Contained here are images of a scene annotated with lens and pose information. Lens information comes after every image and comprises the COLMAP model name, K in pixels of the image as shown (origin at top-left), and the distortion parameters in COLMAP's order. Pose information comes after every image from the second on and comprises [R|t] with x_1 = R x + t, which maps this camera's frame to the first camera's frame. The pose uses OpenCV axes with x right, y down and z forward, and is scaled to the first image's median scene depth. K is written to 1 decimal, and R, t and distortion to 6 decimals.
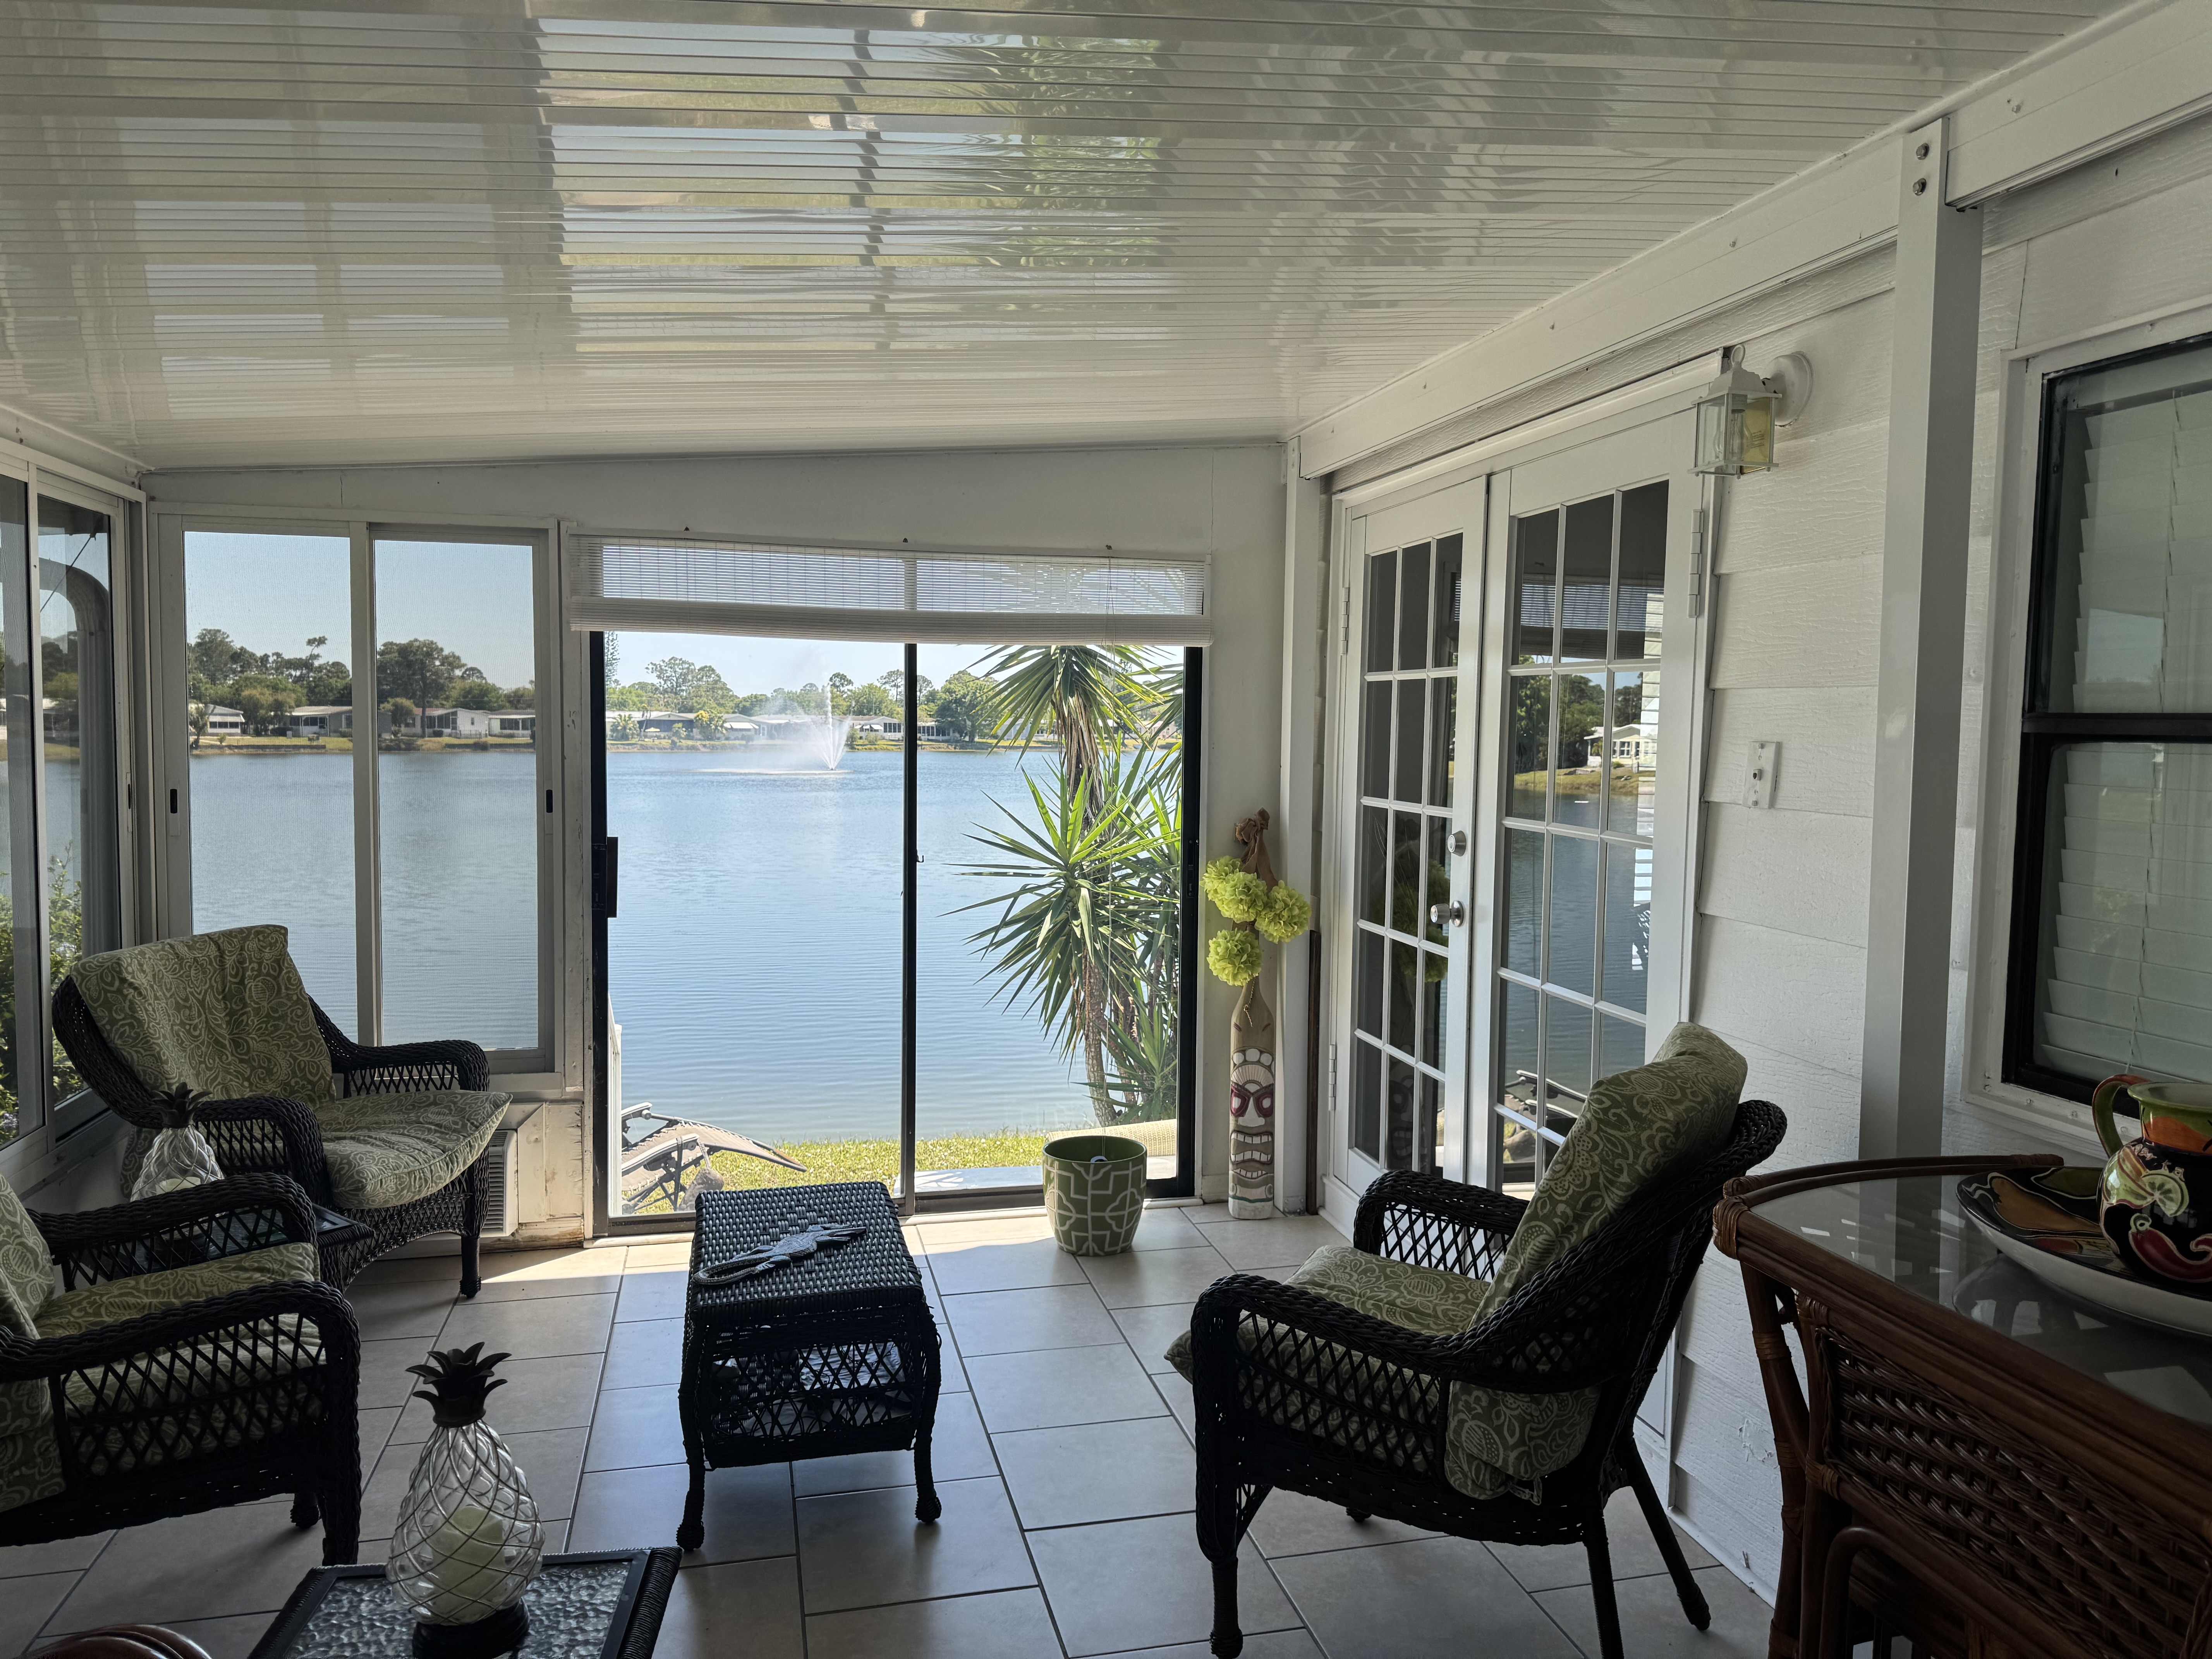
lens RADIAL K [[1515.0, 0, 1106.0], [0, 1515.0, 829.5], [0, 0, 1]] dist [0.152355, -0.262915]
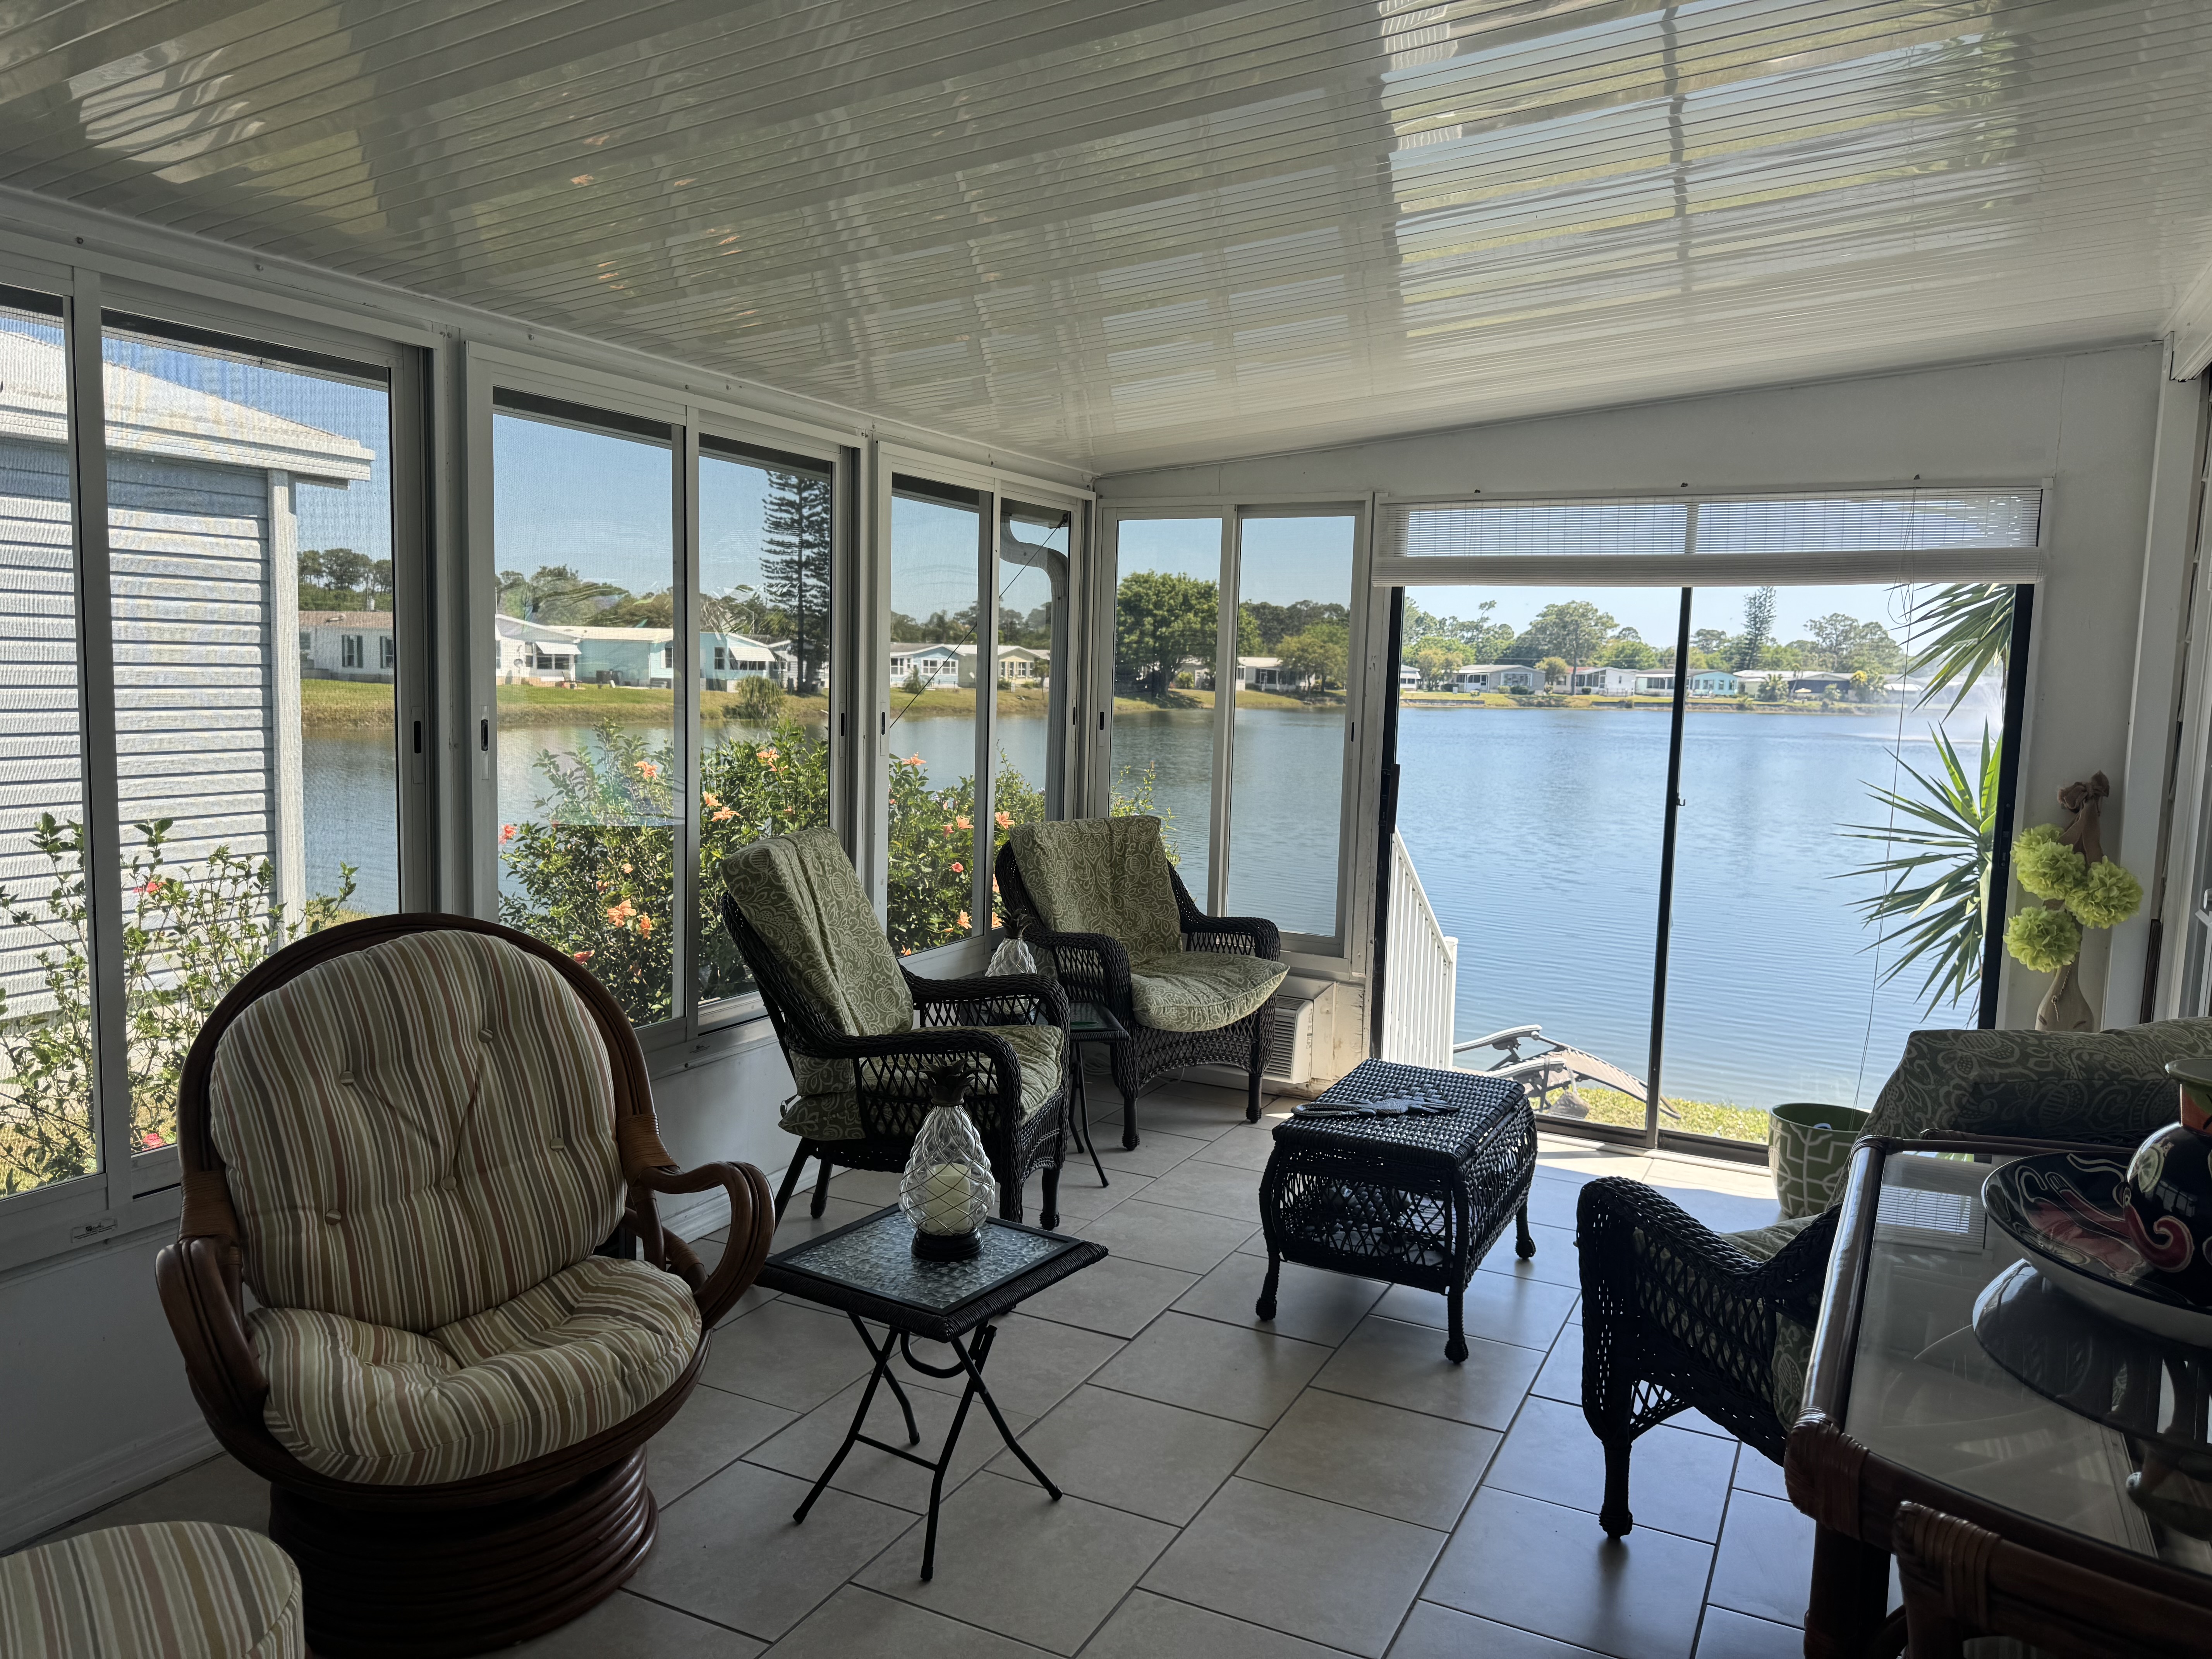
lens RADIAL K [[1540.3, 0, 1112.1], [0, 1540.3, 845.9], [0, 0, 1]] dist [0.033120, -0.039730]
pose [[0.755071, 0.082609, -0.650418, 0.280610], [-0.059307, 0.996569, 0.057724, 0.012006], [0.652955, -0.005011, 0.757380, -0.023940]]
